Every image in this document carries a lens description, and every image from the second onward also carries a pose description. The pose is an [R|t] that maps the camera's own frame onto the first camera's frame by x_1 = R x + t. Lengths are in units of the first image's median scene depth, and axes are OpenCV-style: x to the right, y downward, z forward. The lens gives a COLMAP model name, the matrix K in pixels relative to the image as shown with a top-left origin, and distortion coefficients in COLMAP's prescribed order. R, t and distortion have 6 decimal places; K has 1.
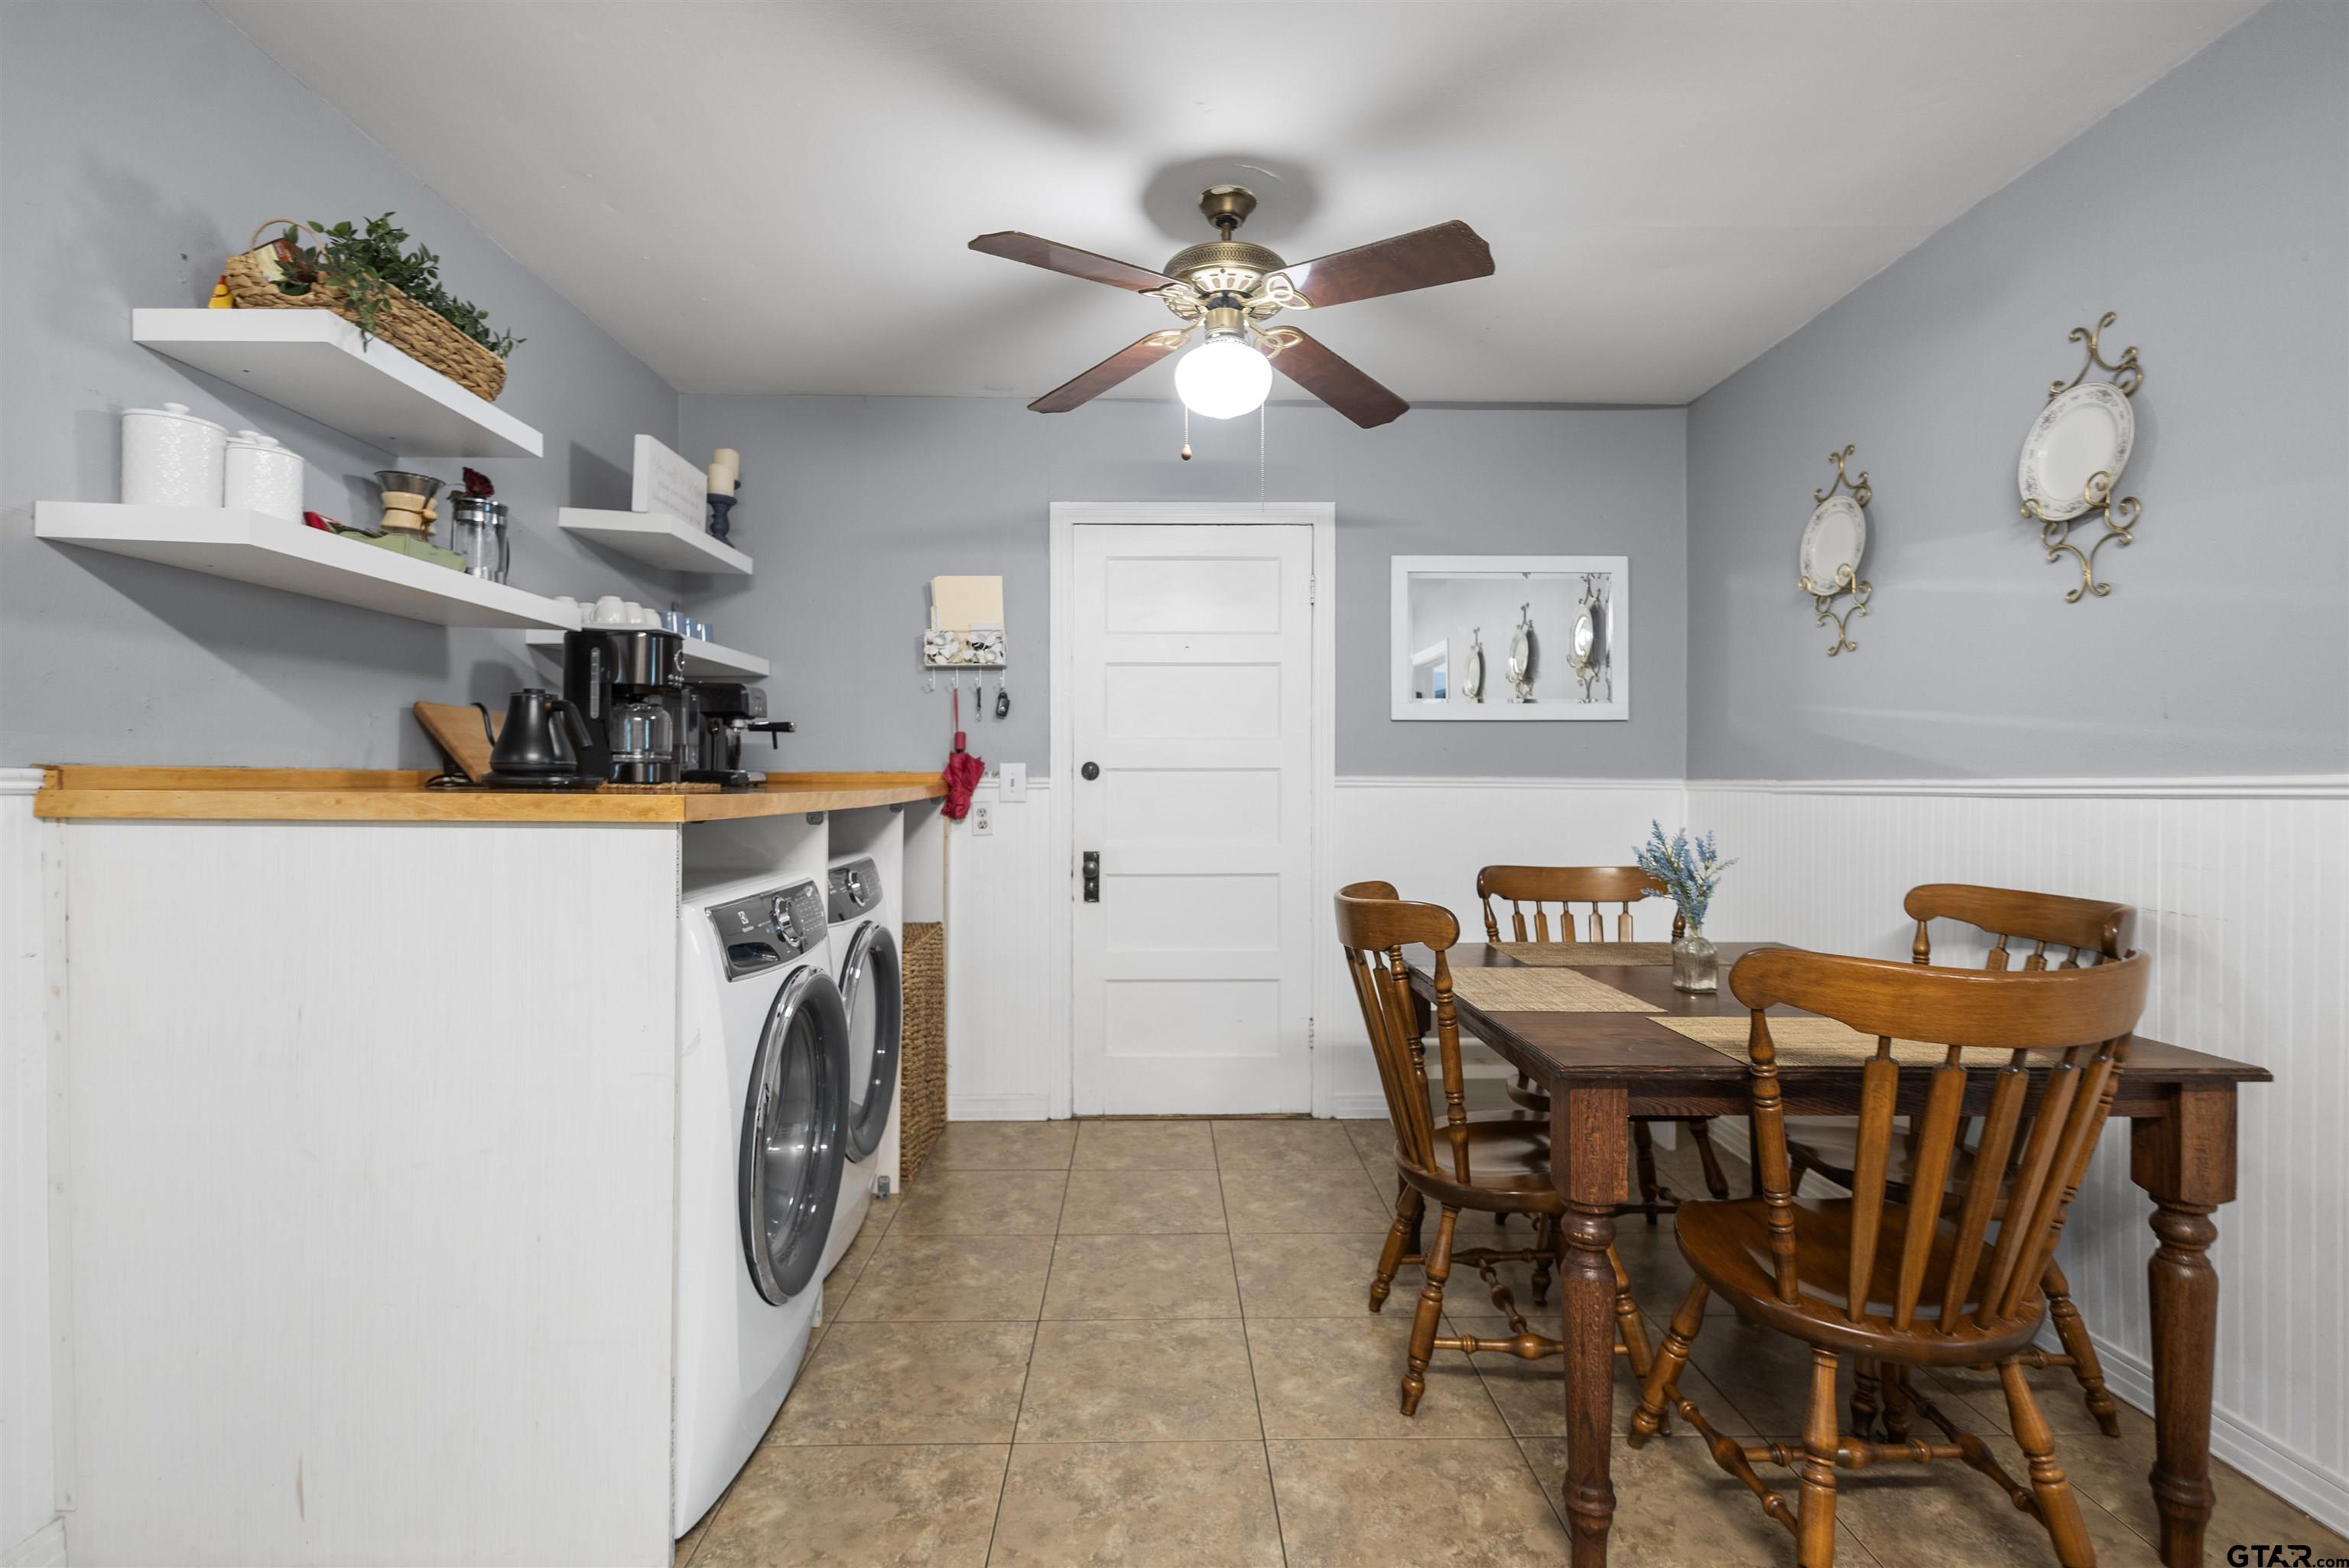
lens RADIAL K [[1097.5, 0, 1177.4], [0, 1097.5, 788.8], [0, 0, 1]] dist [0.007438, -0.003008]
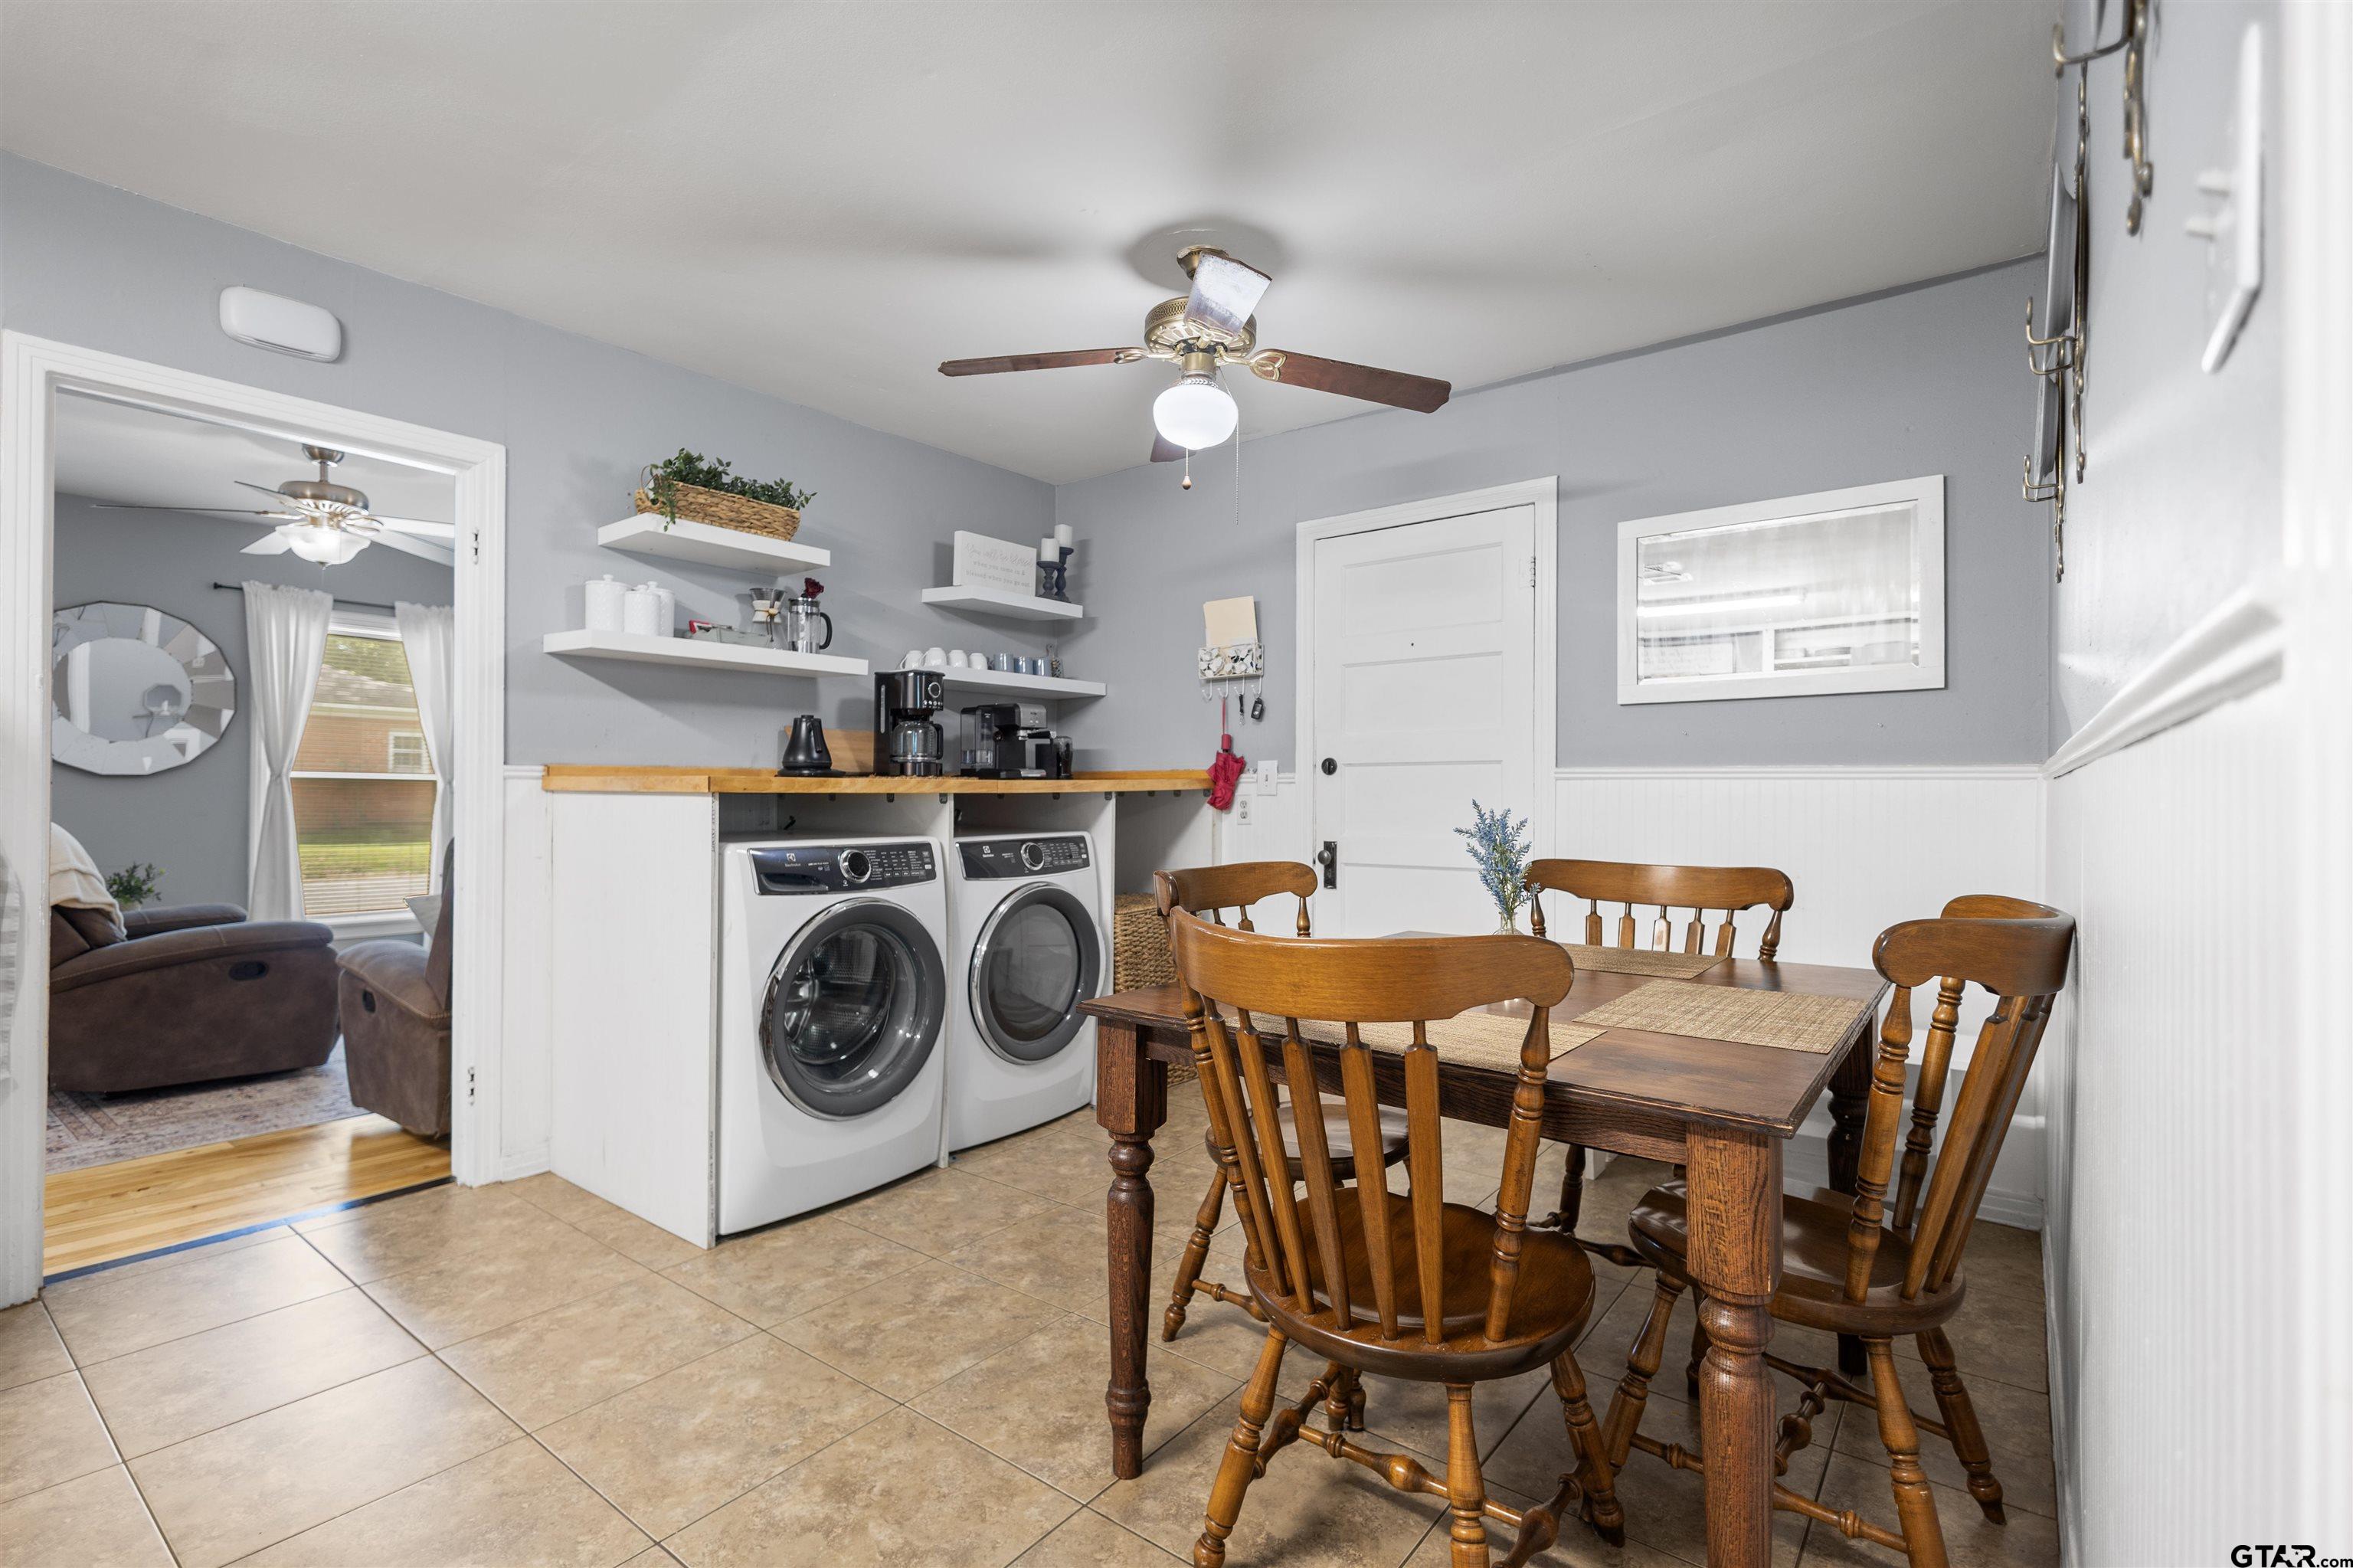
lens RADIAL K [[1099.5, 0, 1177.0], [0, 1099.5, 784.8], [0, 0, 1]] dist [0.007438, -0.003008]
pose [[0.773499, -0.006187, -0.633767, 0.618642], [-0.003029, 0.999905, -0.013458, 0.021119], [0.633790, 0.012329, 0.773407, 0.090300]]
